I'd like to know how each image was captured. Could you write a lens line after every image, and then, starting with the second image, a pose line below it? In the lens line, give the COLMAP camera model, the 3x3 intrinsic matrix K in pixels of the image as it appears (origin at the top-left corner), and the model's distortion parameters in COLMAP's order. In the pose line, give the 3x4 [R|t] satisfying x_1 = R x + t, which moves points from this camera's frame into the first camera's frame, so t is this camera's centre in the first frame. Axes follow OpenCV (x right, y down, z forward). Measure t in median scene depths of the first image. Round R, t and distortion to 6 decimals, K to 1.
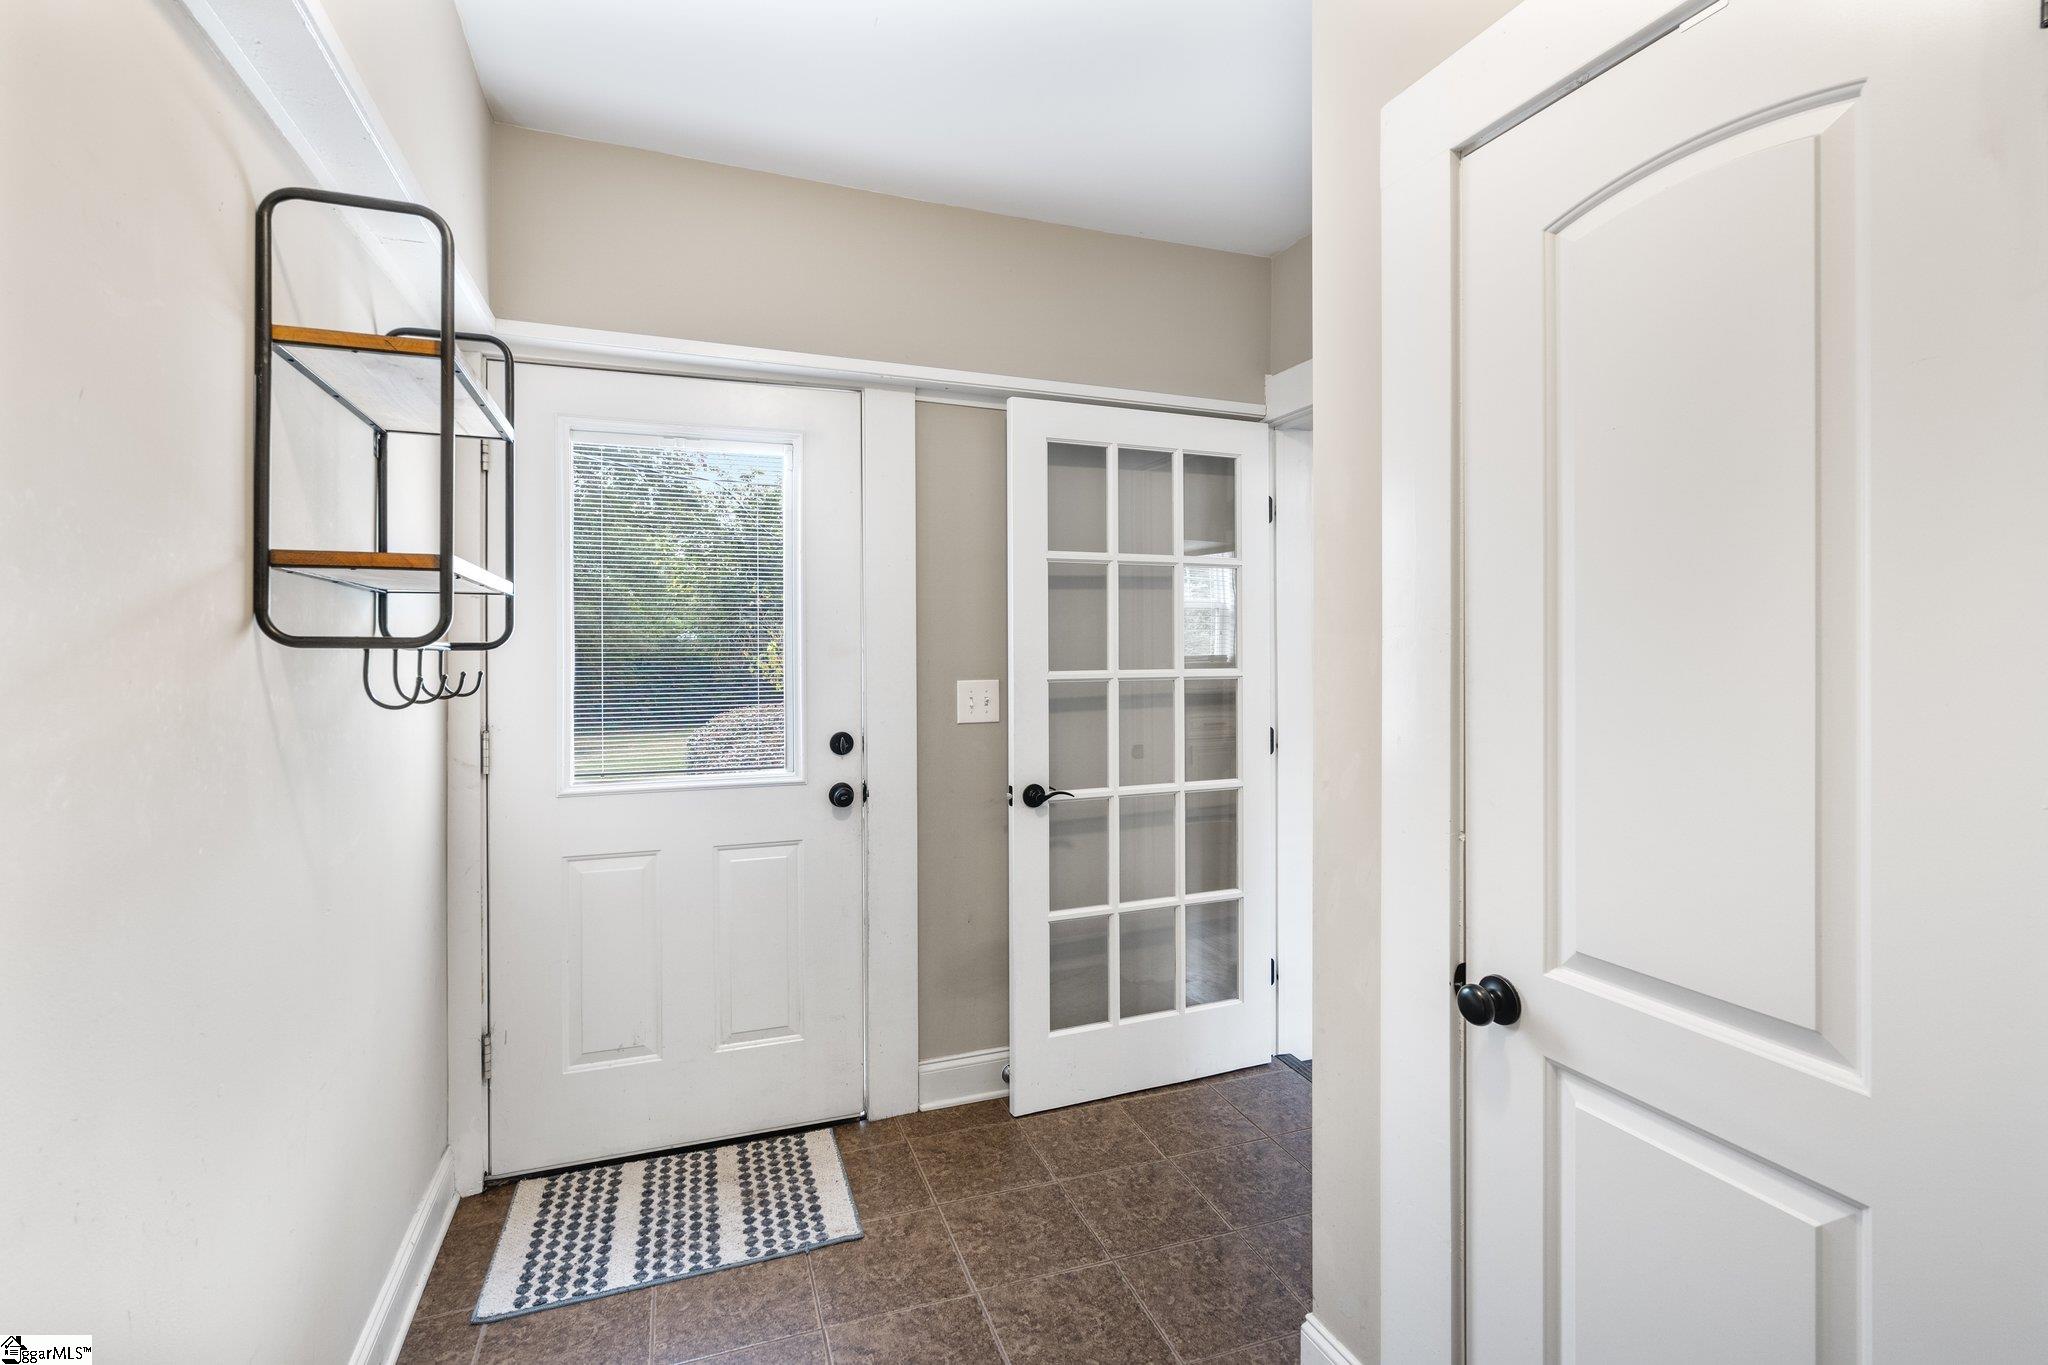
lens RADIAL K [[929.2, 0, 1023.6], [0, 929.2, 666.0], [0, 0, 1]] dist [0.000700, 0.000905]
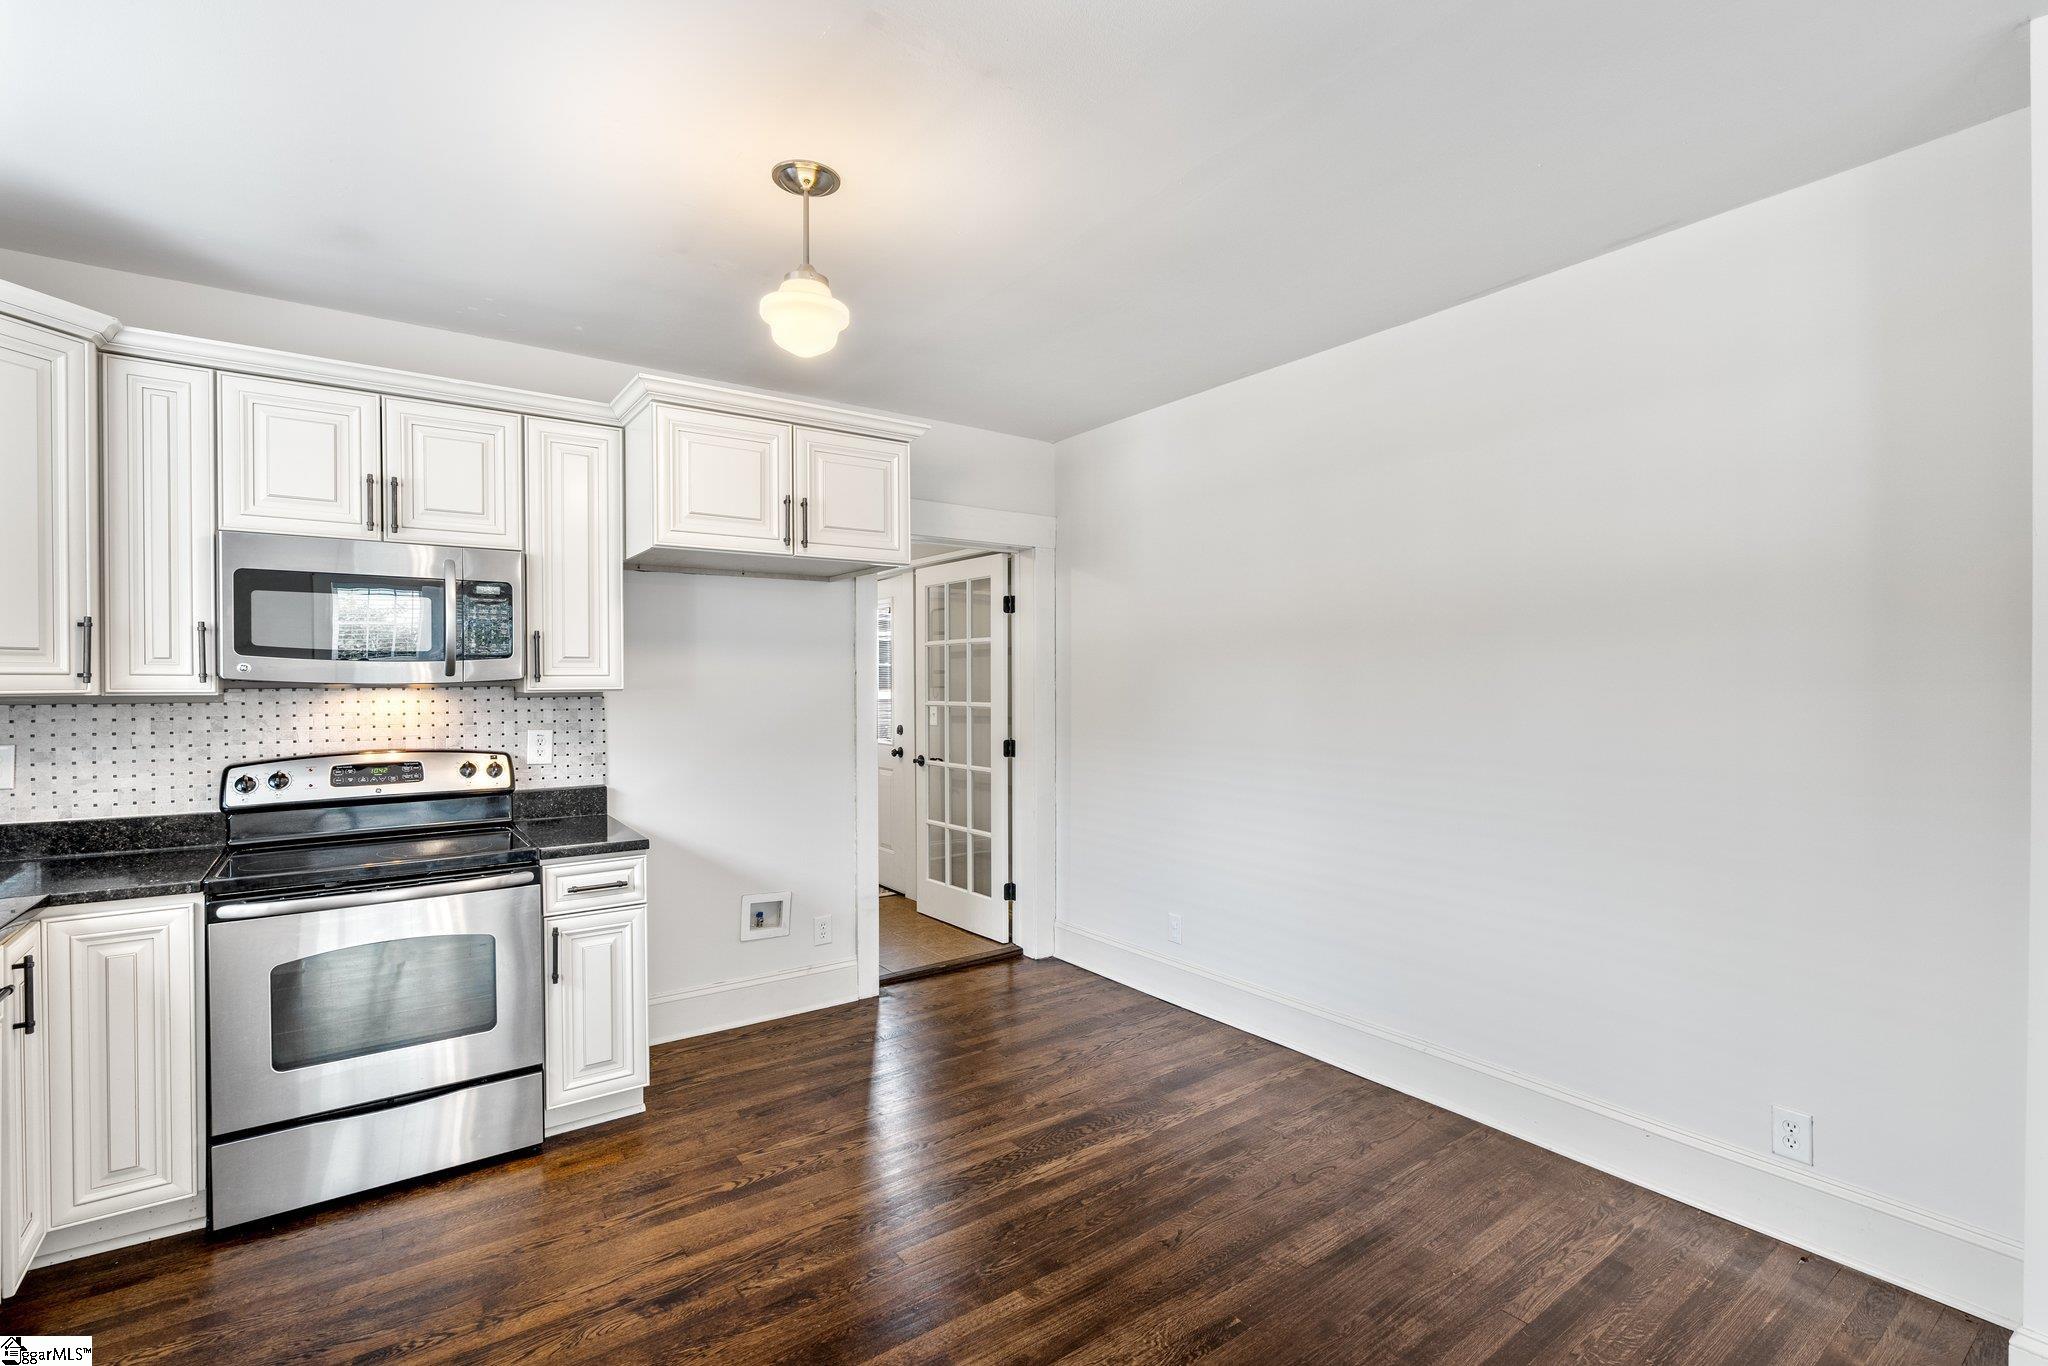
lens RADIAL K [[929.2, 0, 1025.8], [0, 929.2, 677.8], [0, 0, 1]] dist [0.000700, 0.000905]
pose [[0.254656, -0.004335, -0.967022, 1.988759], [0.003355, 0.999988, -0.003599, -0.035017], [0.967026, -0.002328, 0.254667, 0.668142]]
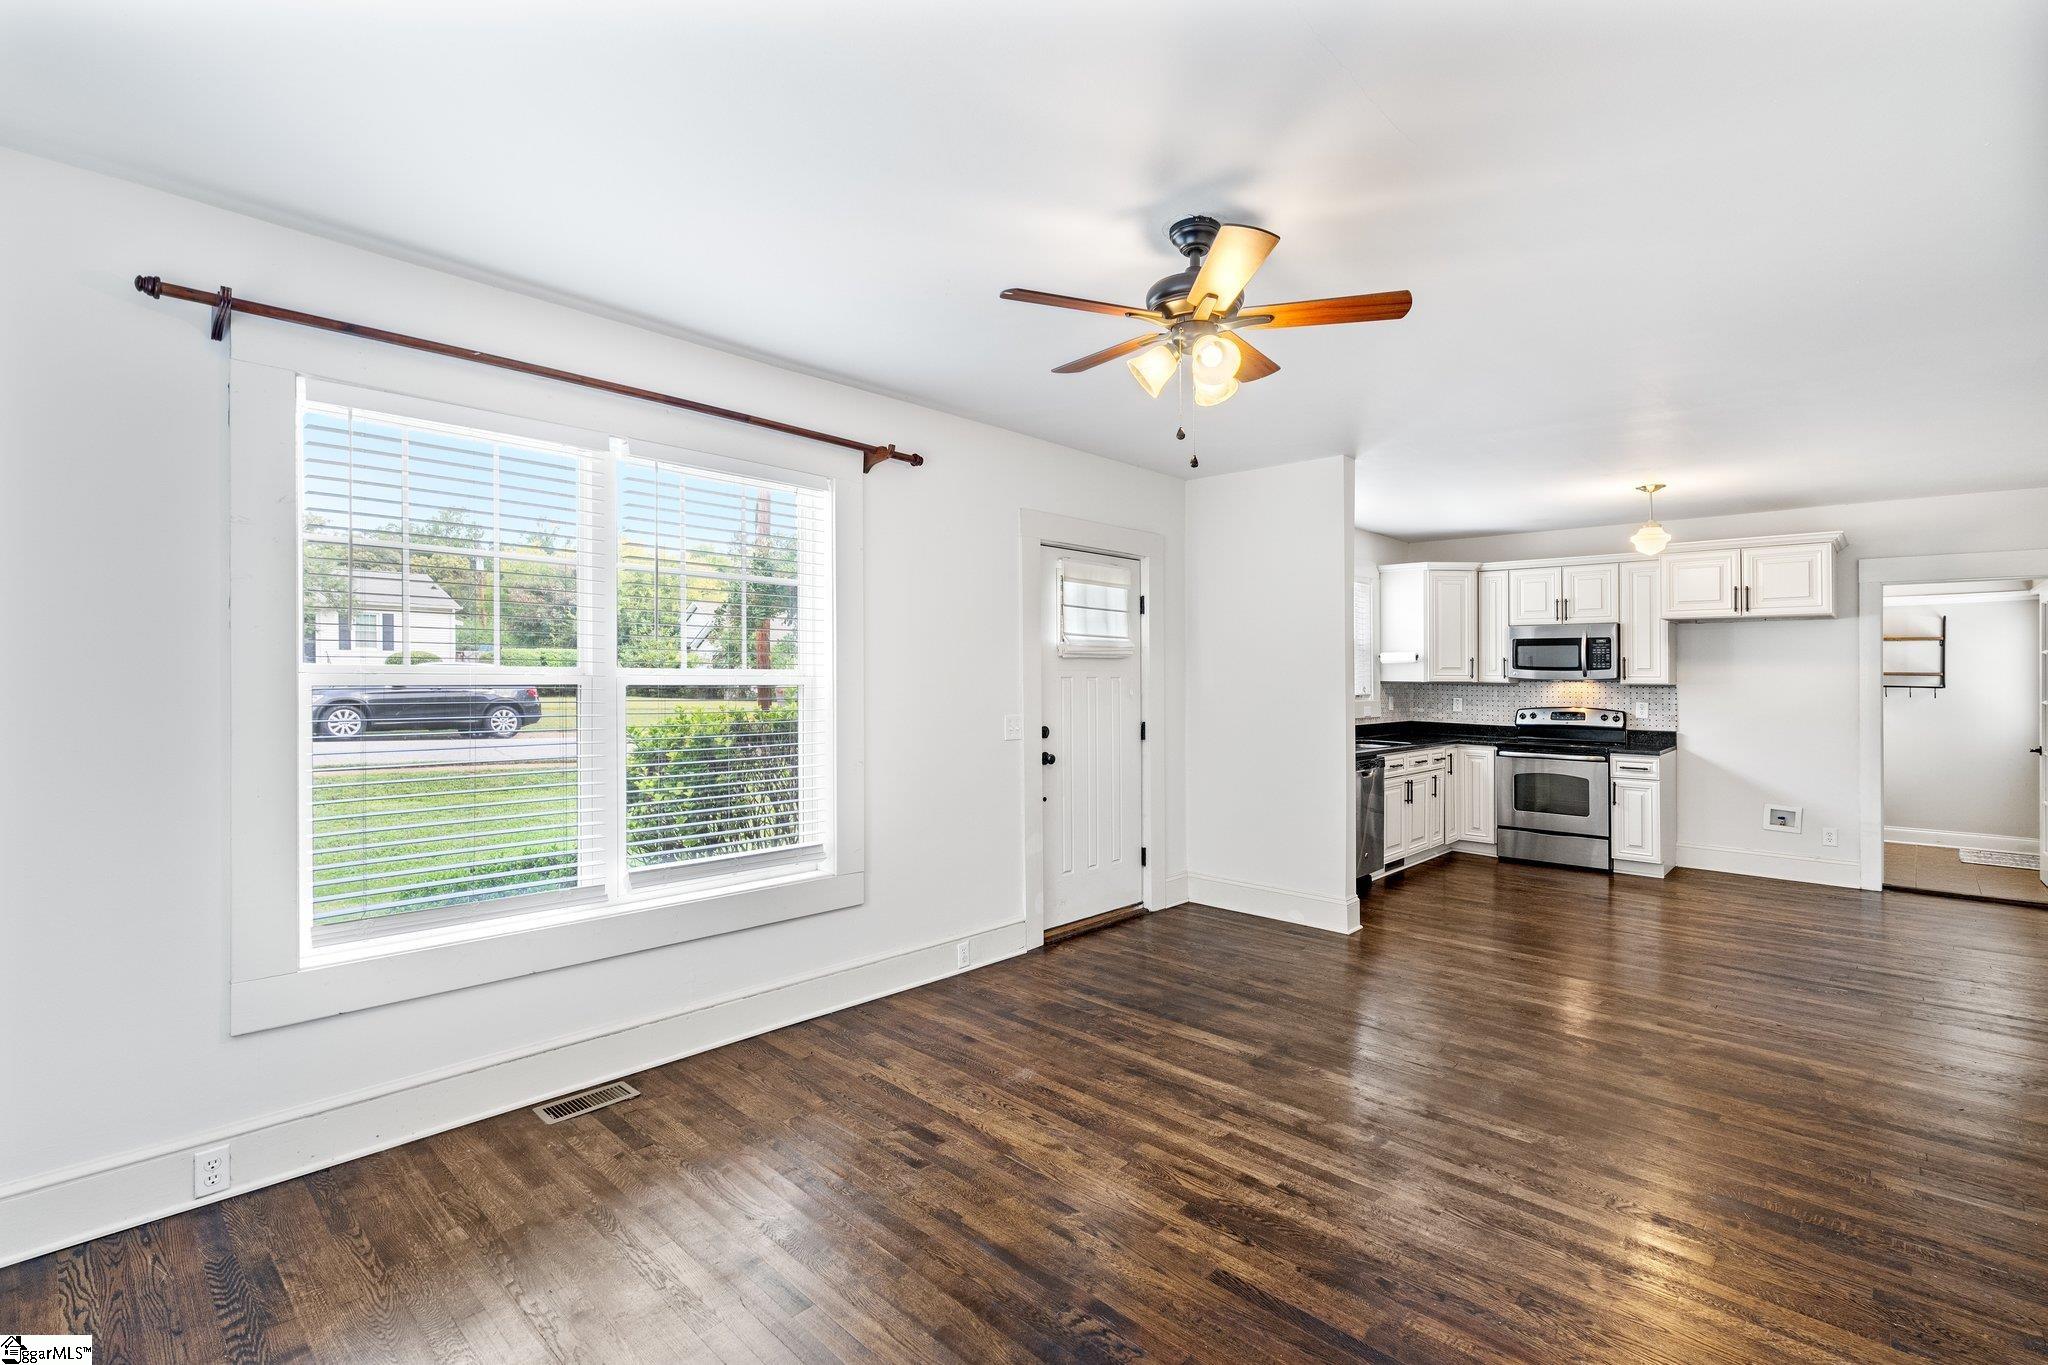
lens RADIAL K [[929.2, 0, 1020.8], [0, 929.2, 664.8], [0, 0, 1]] dist [0.000700, 0.000905]
pose [[-0.900218, -0.011109, -0.435297, 4.155816], [-0.007470, 0.999921, -0.010070, -0.041199], [0.435375, -0.005814, -0.900230, 2.716525]]
